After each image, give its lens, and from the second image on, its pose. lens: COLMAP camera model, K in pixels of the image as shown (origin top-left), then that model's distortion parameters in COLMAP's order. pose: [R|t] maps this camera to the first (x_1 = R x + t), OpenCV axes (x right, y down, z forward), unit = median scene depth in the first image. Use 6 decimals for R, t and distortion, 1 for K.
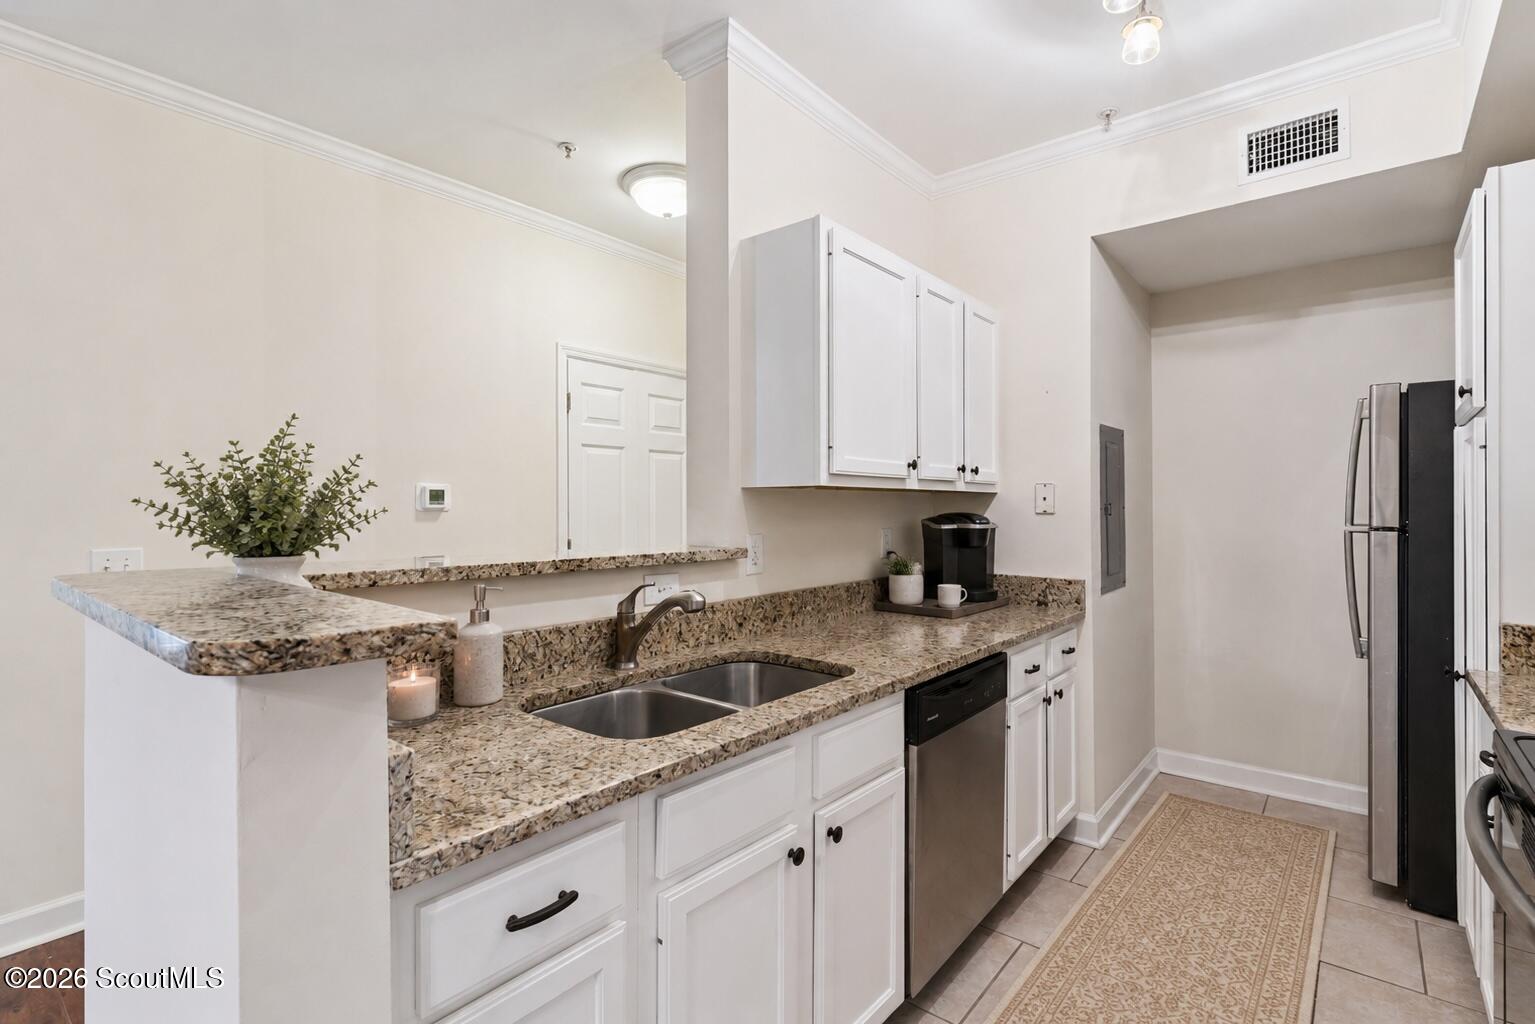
lens RADIAL K [[725.0, 0, 767.0], [0, 725.0, 502.7], [0, 0, 1]] dist [0.004485, -0.000178]
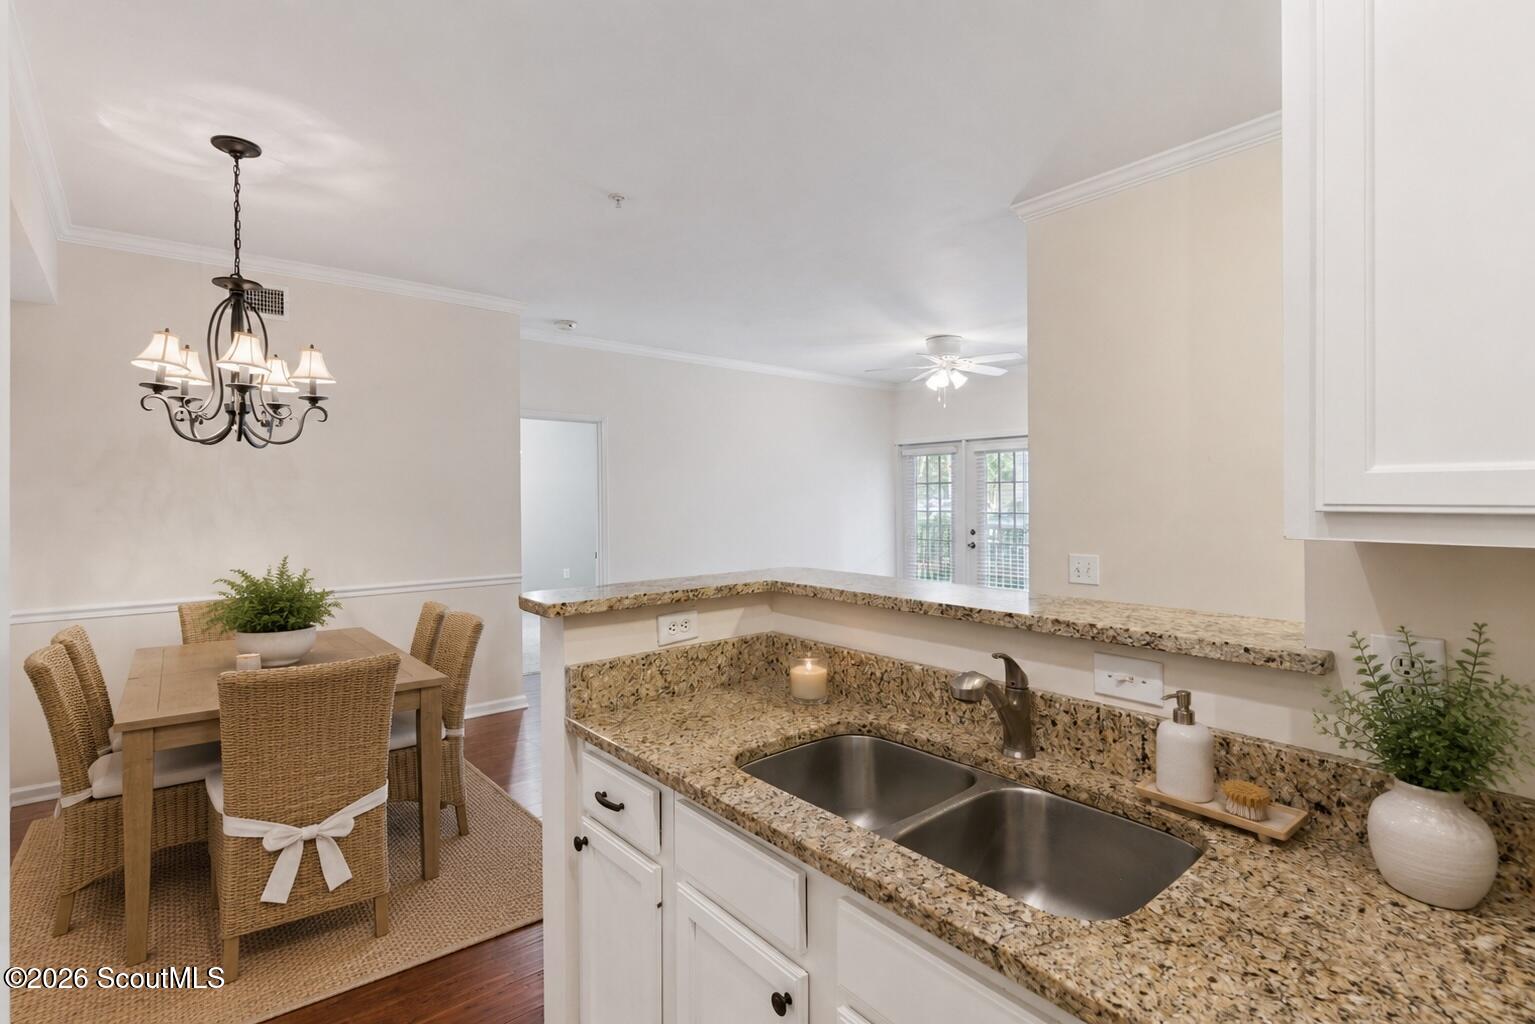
lens RADIAL K [[725.0, 0, 756.4], [0, 725.0, 504.1], [0, 0, 1]] dist [0.004485, -0.000178]
pose [[-0.179151, 0.009639, -0.983774, 0.997892], [0.003536, 0.999952, 0.009154, -0.088024], [0.983815, -0.001838, -0.179176, 1.342604]]
